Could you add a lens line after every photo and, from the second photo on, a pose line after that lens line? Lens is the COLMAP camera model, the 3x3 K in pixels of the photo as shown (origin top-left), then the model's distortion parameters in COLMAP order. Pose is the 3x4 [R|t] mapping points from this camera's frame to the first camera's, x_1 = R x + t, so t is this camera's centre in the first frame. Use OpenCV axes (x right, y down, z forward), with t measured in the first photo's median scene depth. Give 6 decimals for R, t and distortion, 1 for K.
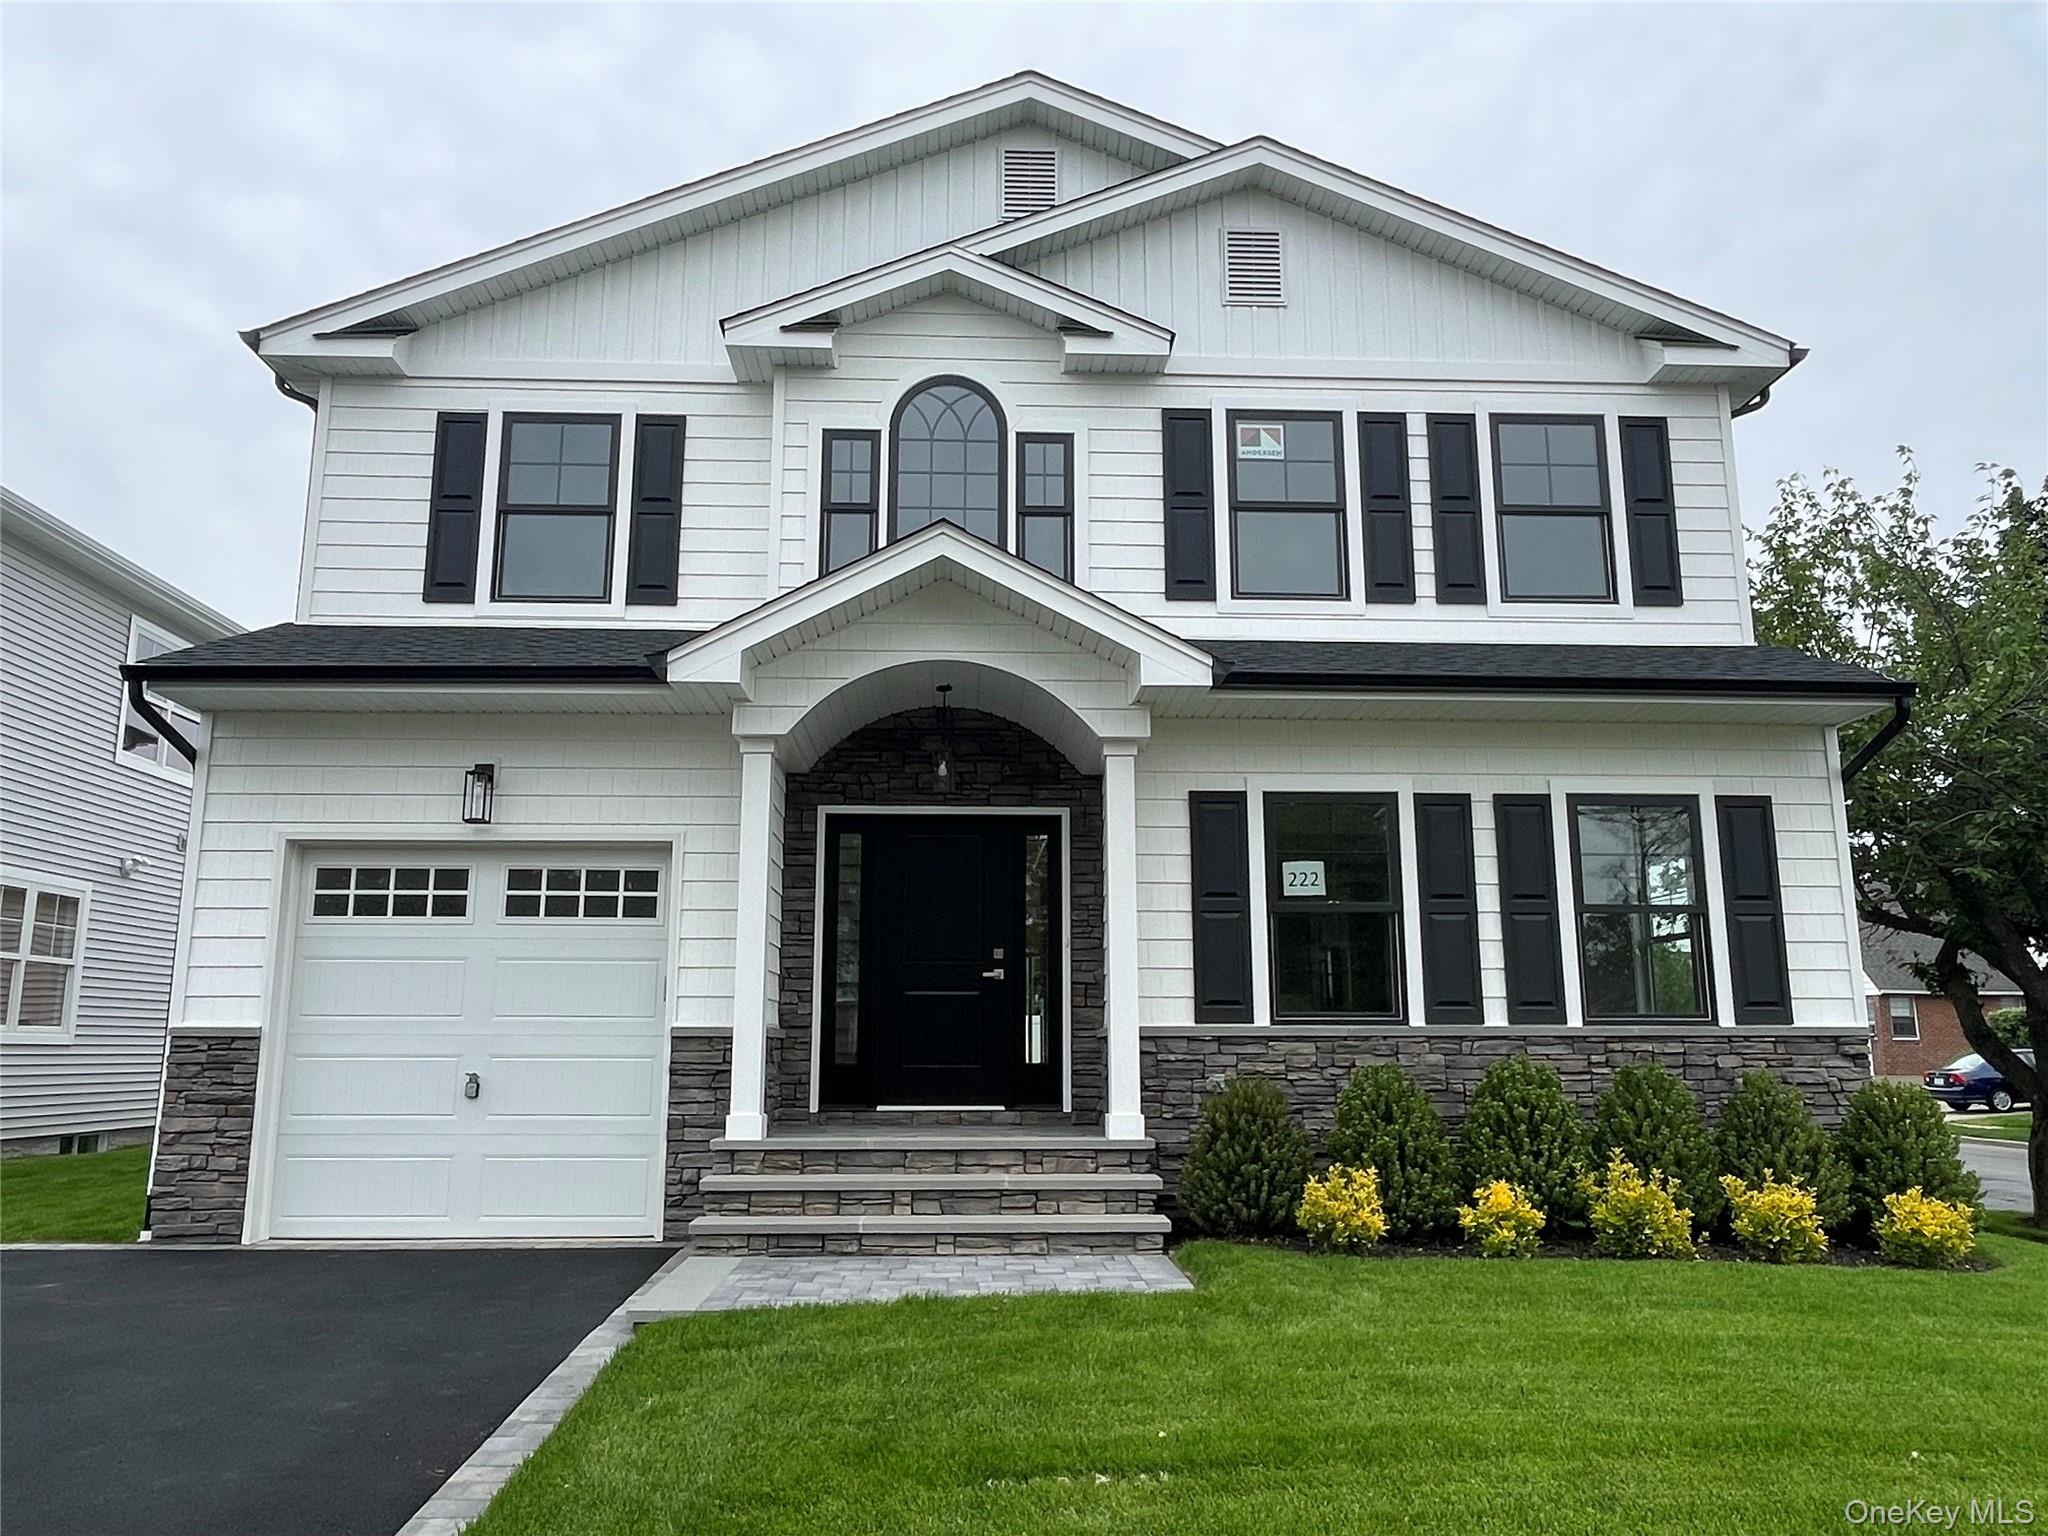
lens RADIAL K [[1504.7, 0, 1024.0], [0, 1504.7, 768.0], [0, 0, 1]] dist [-0.001133, 0.002586]
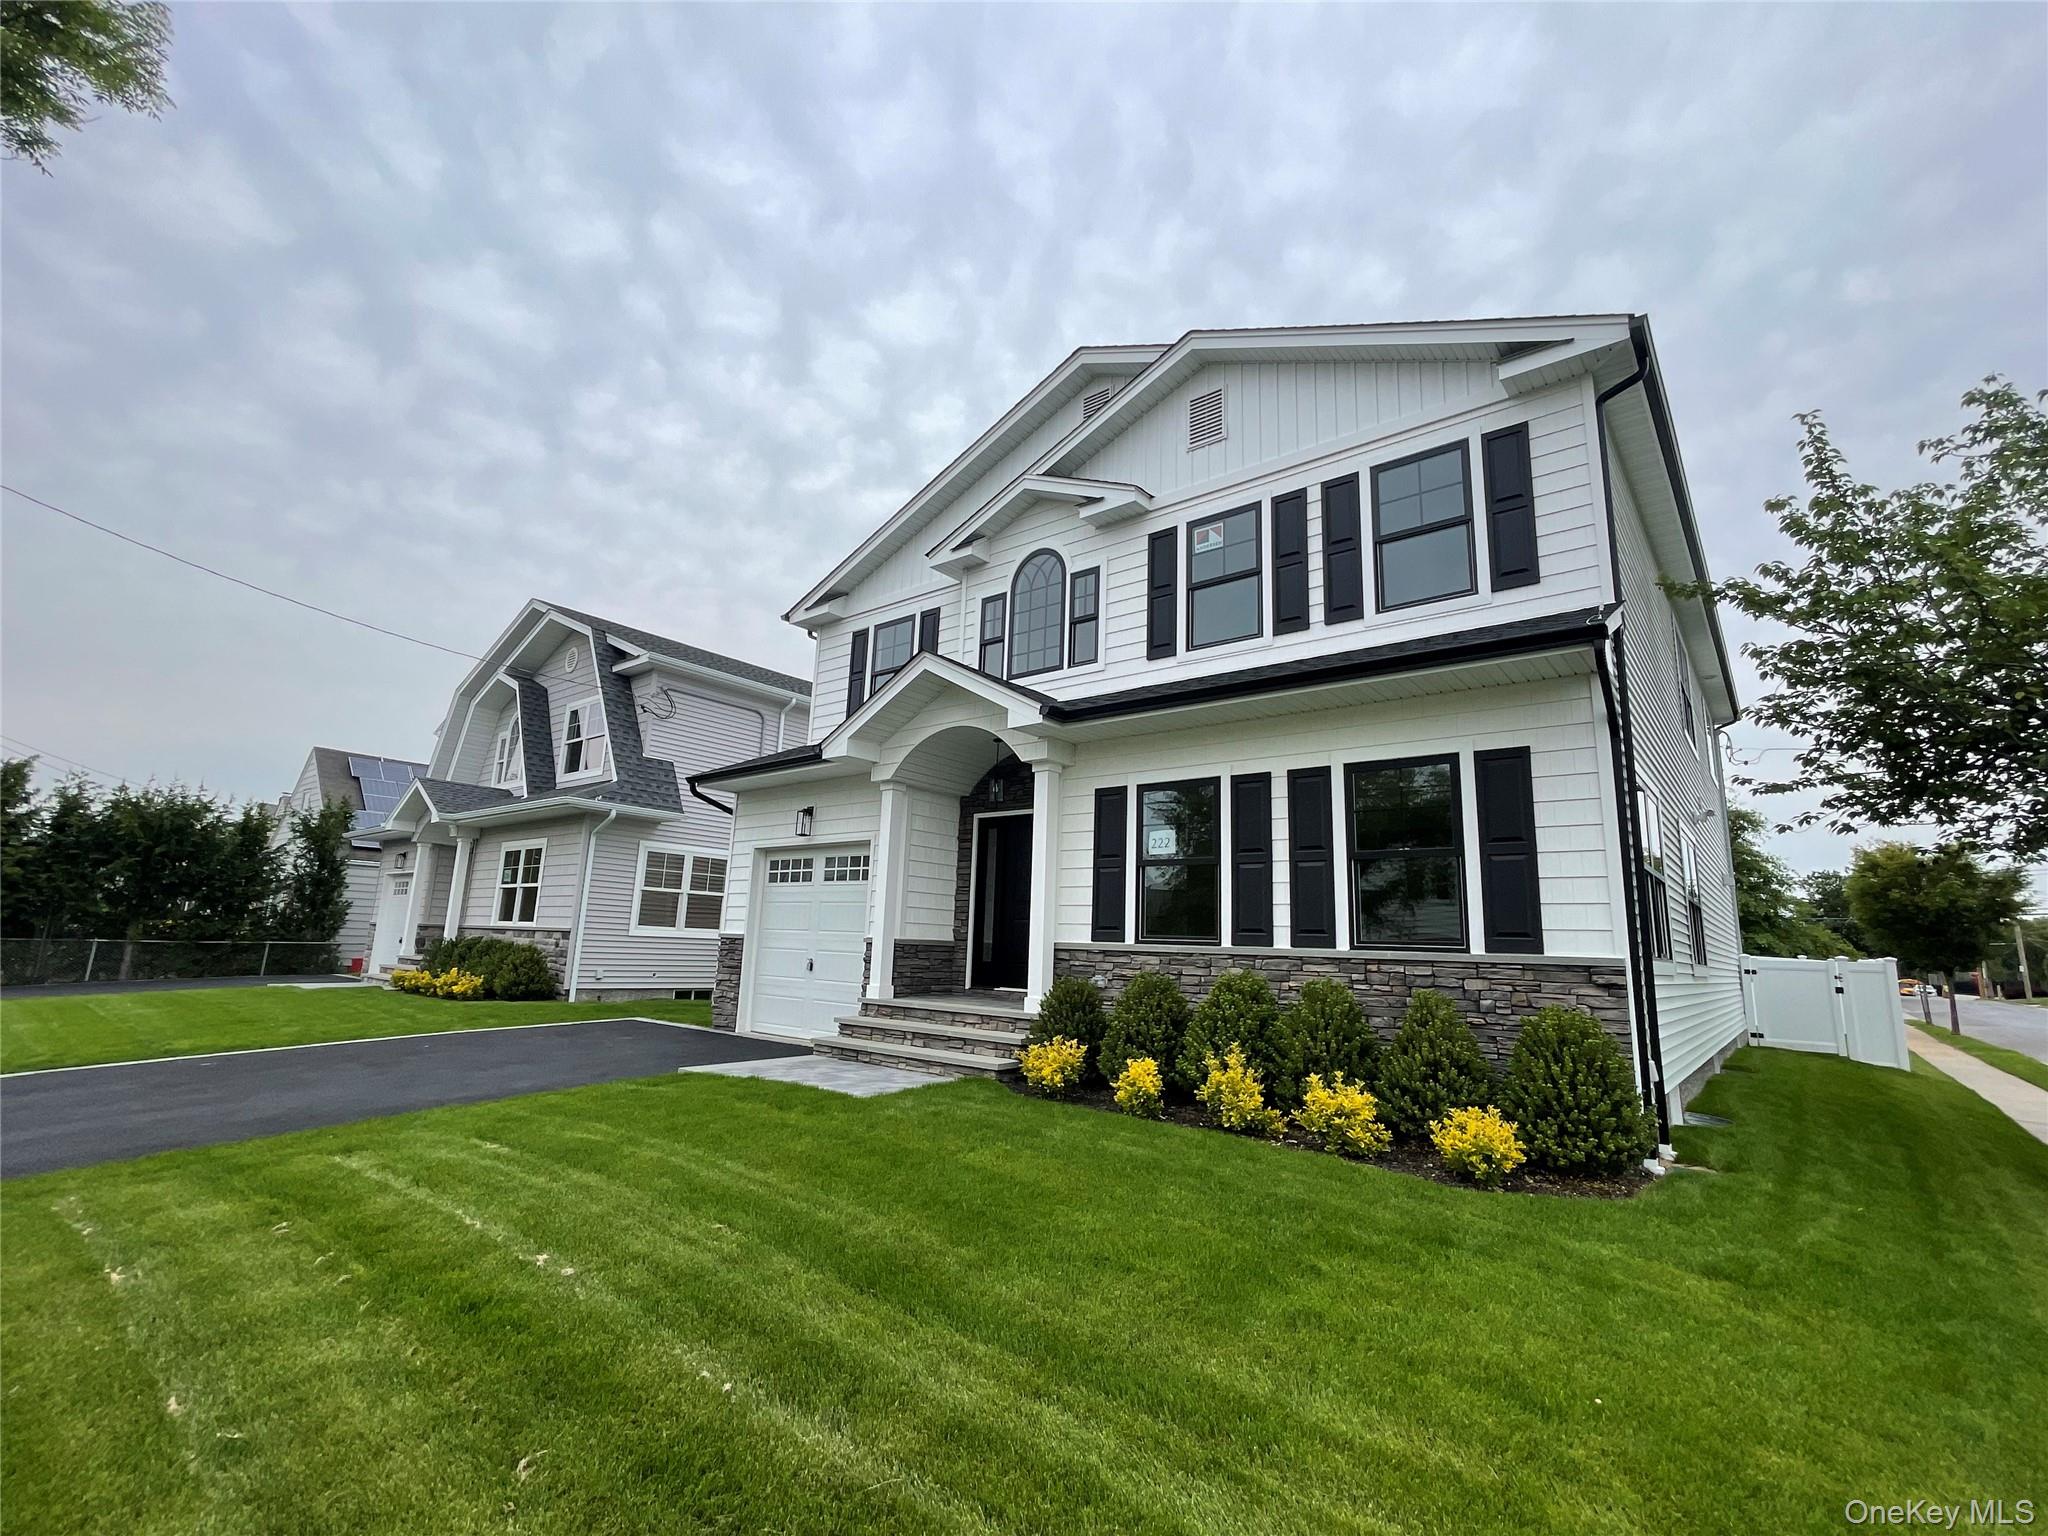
lens RADIAL K [[934.5, 0, 1024.0], [0, 934.5, 768.0], [0, 0, 1]] dist [0.002740, 0.000105]
pose [[0.740184, -0.103014, -0.664467, 0.684953], [0.089838, 0.994486, -0.054101, 0.038761], [0.666376, -0.019650, 0.745357, 0.243284]]
